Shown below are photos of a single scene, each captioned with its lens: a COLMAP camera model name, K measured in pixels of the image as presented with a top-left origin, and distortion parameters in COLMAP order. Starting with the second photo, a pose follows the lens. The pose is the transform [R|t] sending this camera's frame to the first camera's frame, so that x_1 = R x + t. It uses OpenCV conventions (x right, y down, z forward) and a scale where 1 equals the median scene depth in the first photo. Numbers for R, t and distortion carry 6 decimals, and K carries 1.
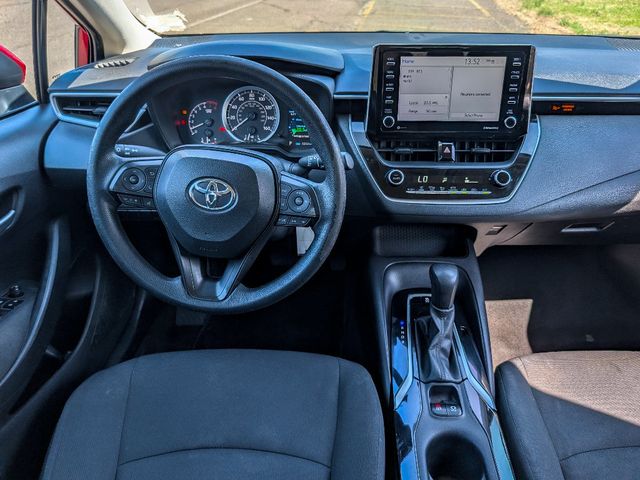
lens RADIAL K [[455.3, 0, 335.5], [0, 455.3, 241.7], [0, 0, 1]] dist [-0.008314, 0.001373]
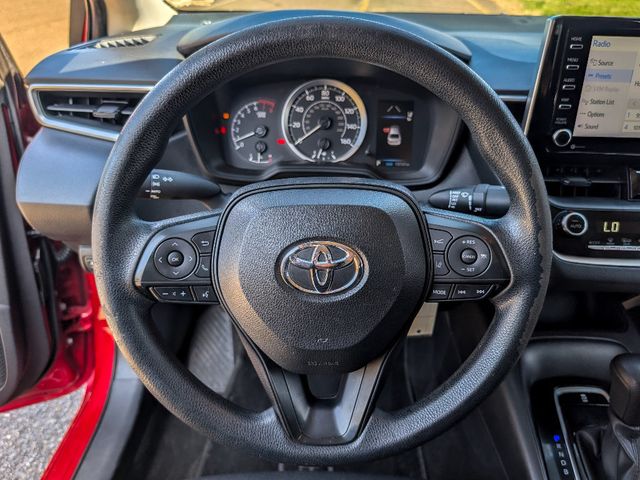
lens RADIAL K [[474.8, 0, 320.0], [0, 474.8, 240.0], [0, 0, 1]] dist [-0.012659, -0.006020]
pose [[0.999783, 0.012412, 0.016759, -0.201575], [-0.012065, 0.999714, -0.020662, -0.087310], [-0.017011, 0.020455, 0.999646, 0.295856]]
